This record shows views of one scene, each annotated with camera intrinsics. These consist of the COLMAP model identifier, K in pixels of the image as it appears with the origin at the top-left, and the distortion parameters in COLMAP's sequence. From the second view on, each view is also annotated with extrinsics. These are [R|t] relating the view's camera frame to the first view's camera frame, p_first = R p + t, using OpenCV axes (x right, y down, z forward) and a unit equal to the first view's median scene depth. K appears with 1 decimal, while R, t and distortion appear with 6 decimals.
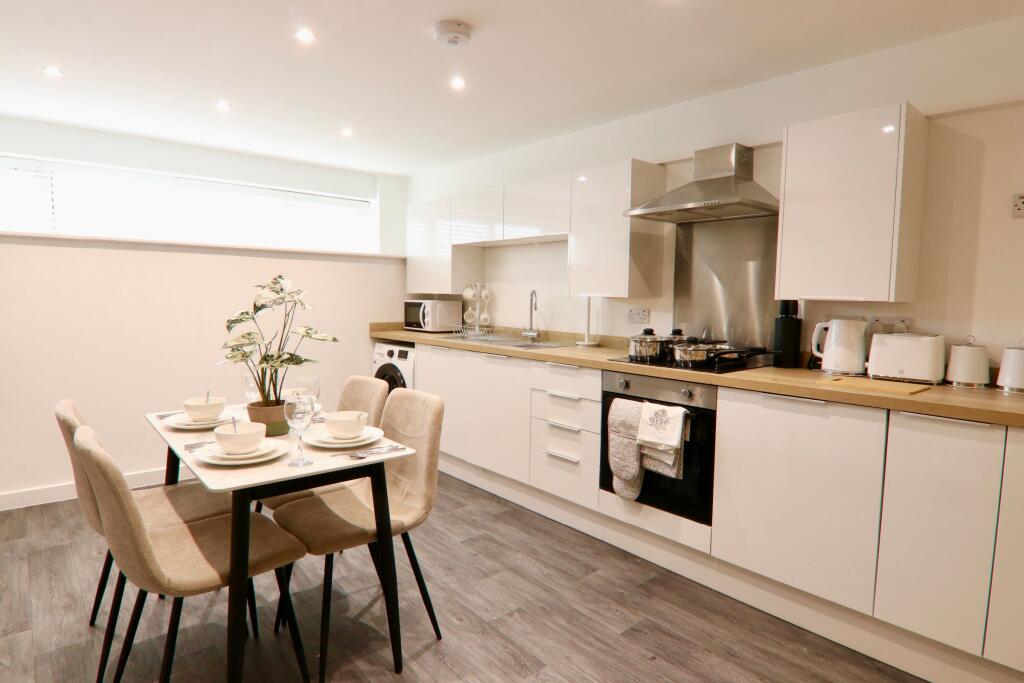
lens RADIAL K [[549.2, 0, 512.0], [0, 549.2, 341.5], [0, 0, 1]] dist [0.003123, -0.000029]
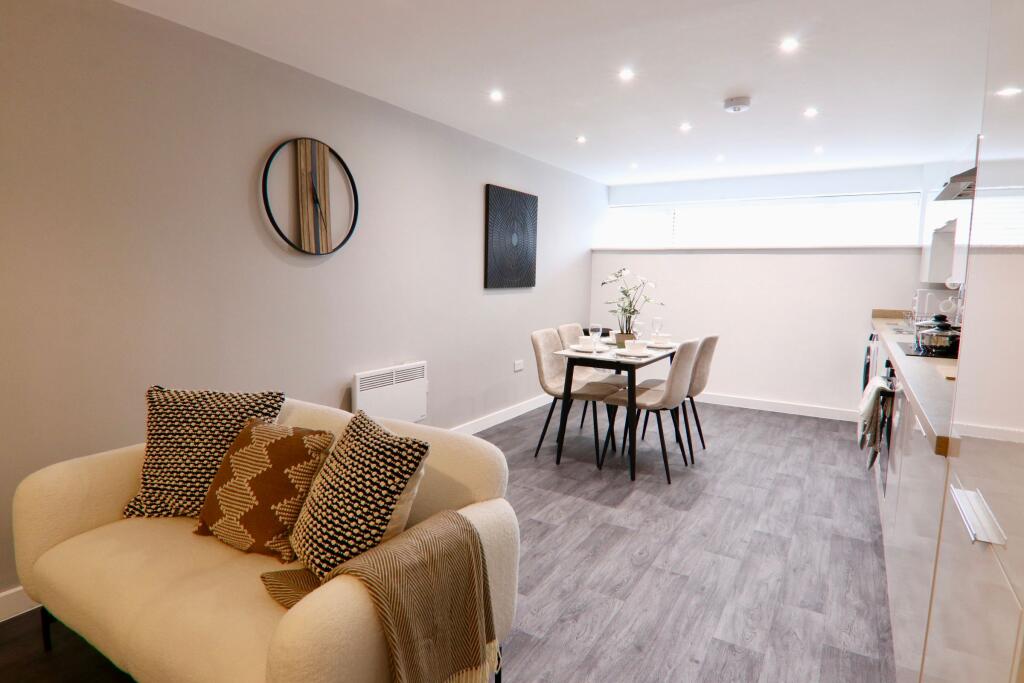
lens RADIAL K [[549.2, 0, 512.0], [0, 549.2, 341.5], [0, 0, 1]] dist [0.003123, -0.000029]
pose [[0.303209, 0.103418, -0.947296, 1.185096], [-0.089446, 0.992793, 0.079755, 0.019637], [0.948717, 0.060549, 0.310274, -0.008480]]
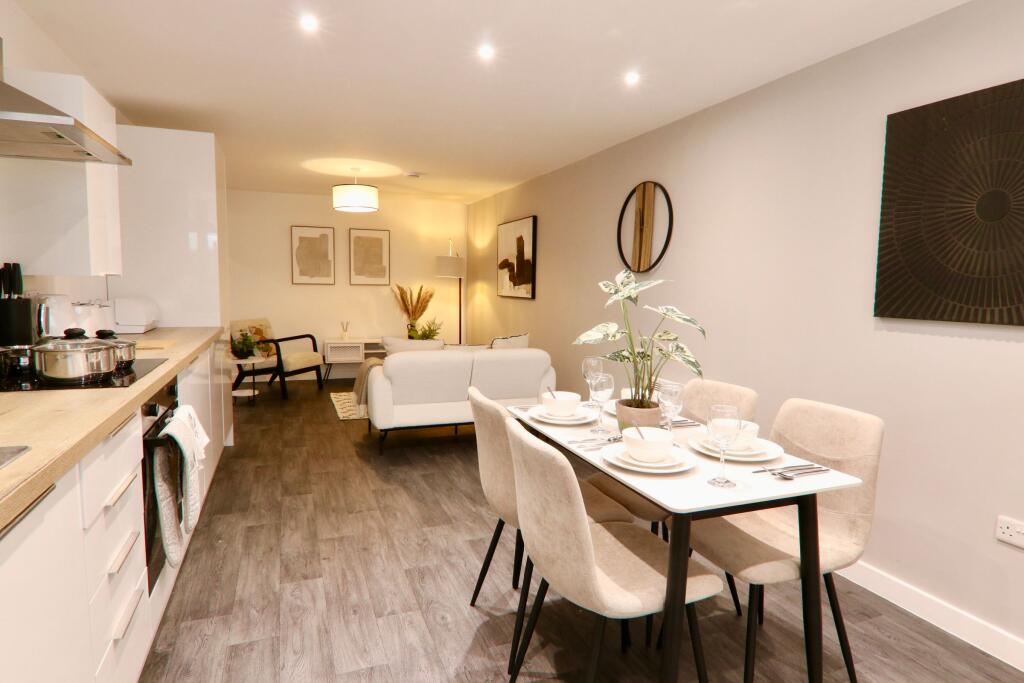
lens RADIAL K [[576.7, 0, 512.0], [0, 576.7, 341.5], [0, 0, 1]] dist [-0.016380, -0.000809]
pose [[-0.941156, -0.063835, 0.331891, -0.490418], [-0.003585, 0.983831, 0.179062, -0.142611], [-0.337955, 0.167335, -0.926167, 1.743298]]
